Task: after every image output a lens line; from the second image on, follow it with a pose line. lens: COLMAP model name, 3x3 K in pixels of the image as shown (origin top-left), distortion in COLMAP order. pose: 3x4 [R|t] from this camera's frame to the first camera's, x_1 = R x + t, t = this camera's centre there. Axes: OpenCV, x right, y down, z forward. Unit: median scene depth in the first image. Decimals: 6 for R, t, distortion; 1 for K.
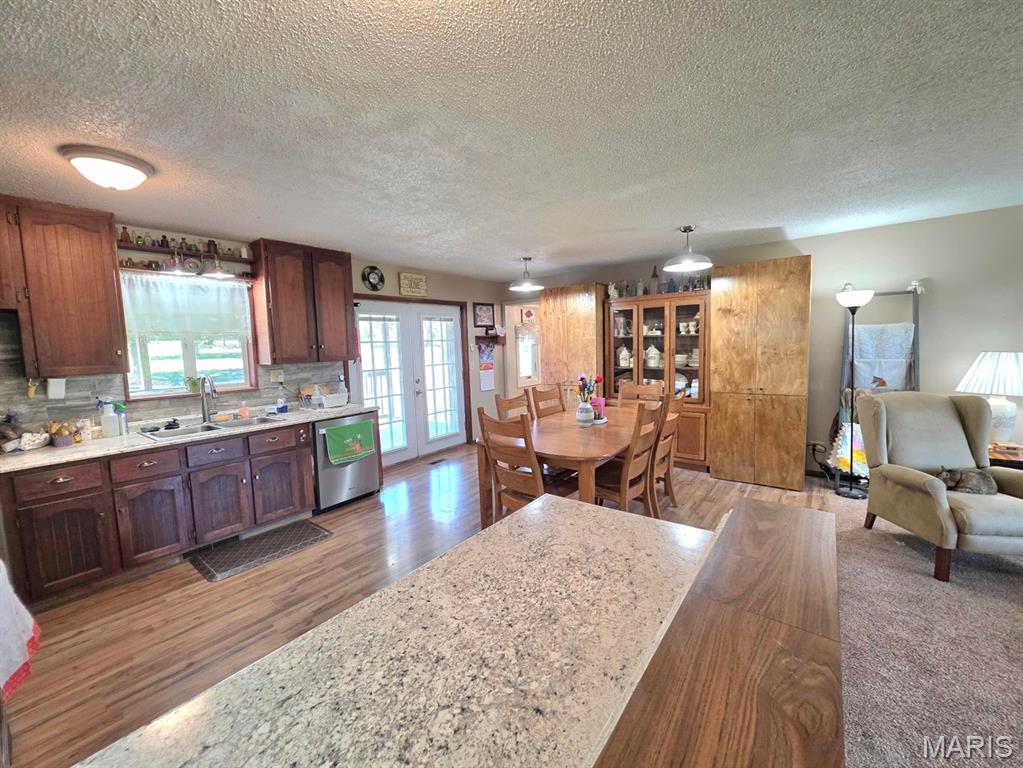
lens RADIAL K [[408.1, 0, 516.3], [0, 408.1, 380.0], [0, 0, 1]] dist [0.004291, -0.001073]
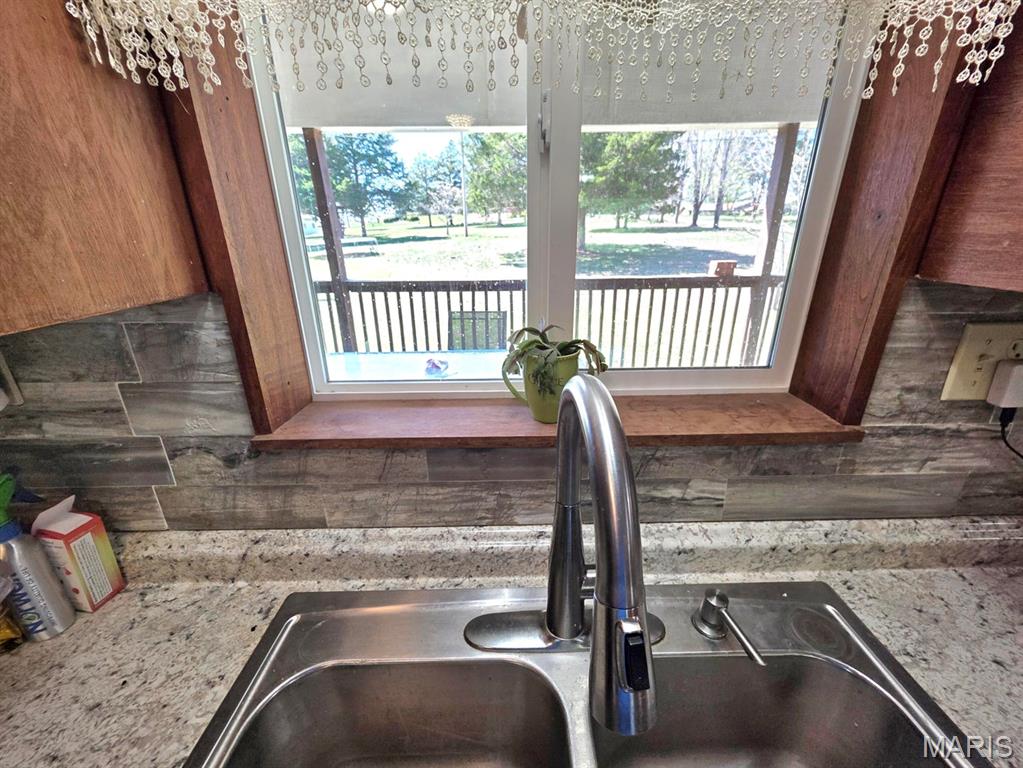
lens RADIAL K [[408.1, 0, 513.7], [0, 408.1, 383.0], [0, 0, 1]] dist [0.004291, -0.001073]
pose [[0.610831, 0.300792, -0.732400, -0.636106], [-0.076864, 0.943185, 0.323255, -0.041579], [0.788021, -0.141158, 0.599247, 0.843444]]
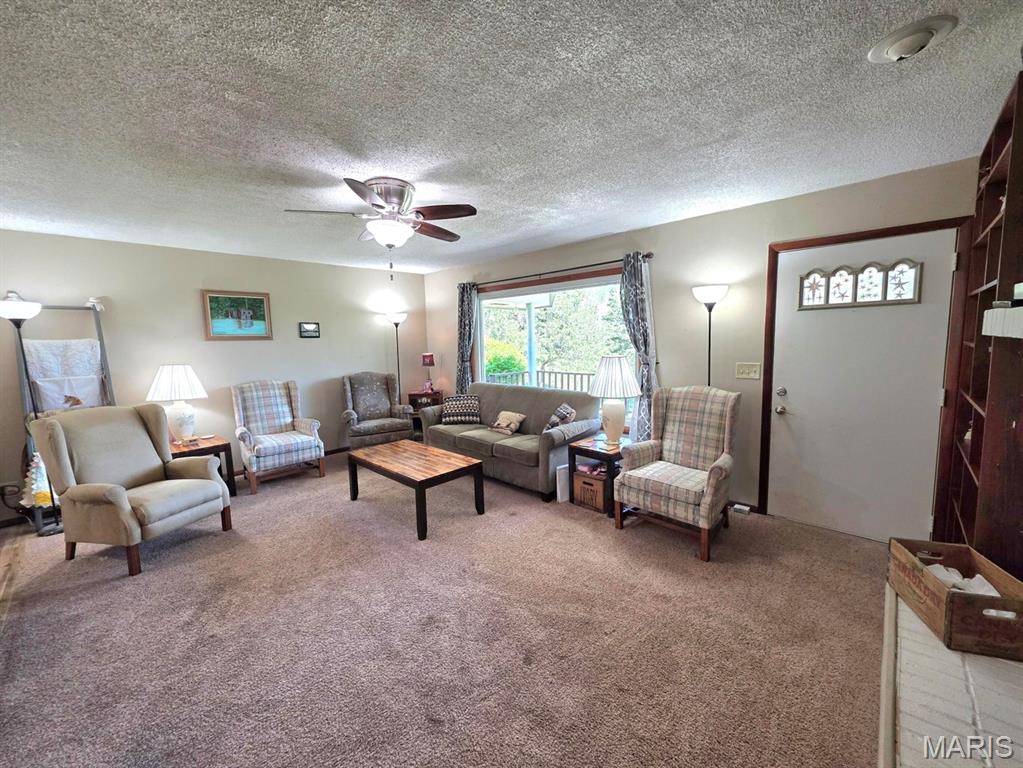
lens RADIAL K [[408.1, 0, 518.2], [0, 408.1, 381.9], [0, 0, 1]] dist [0.004291, -0.001073]
pose [[0.100870, -0.080460, 0.991641, 0.062248], [0.107057, 0.991815, 0.069584, 0.005698], [-0.989123, 0.099143, 0.108659, -0.130090]]
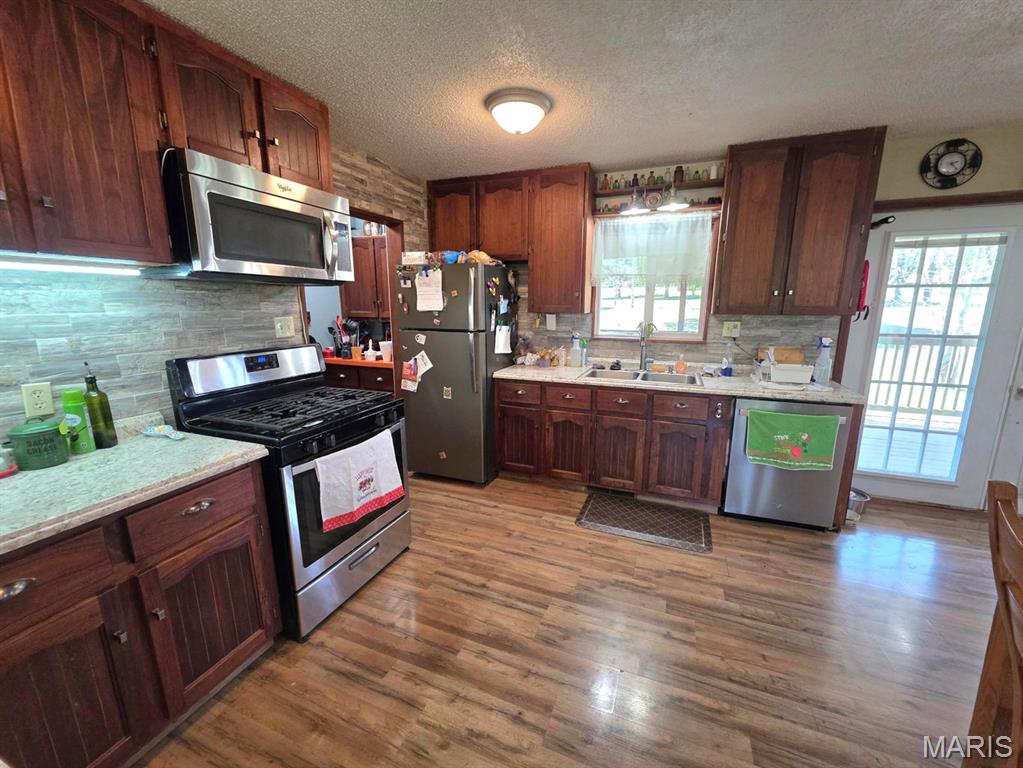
lens RADIAL K [[408.1, 0, 520.6], [0, 408.1, 380.8], [0, 0, 1]] dist [0.004291, -0.001073]
pose [[0.281240, 0.214449, -0.935369, 0.071251], [-0.093067, 0.976212, 0.195830, -0.032221], [0.955114, 0.031977, 0.294508, 0.411396]]
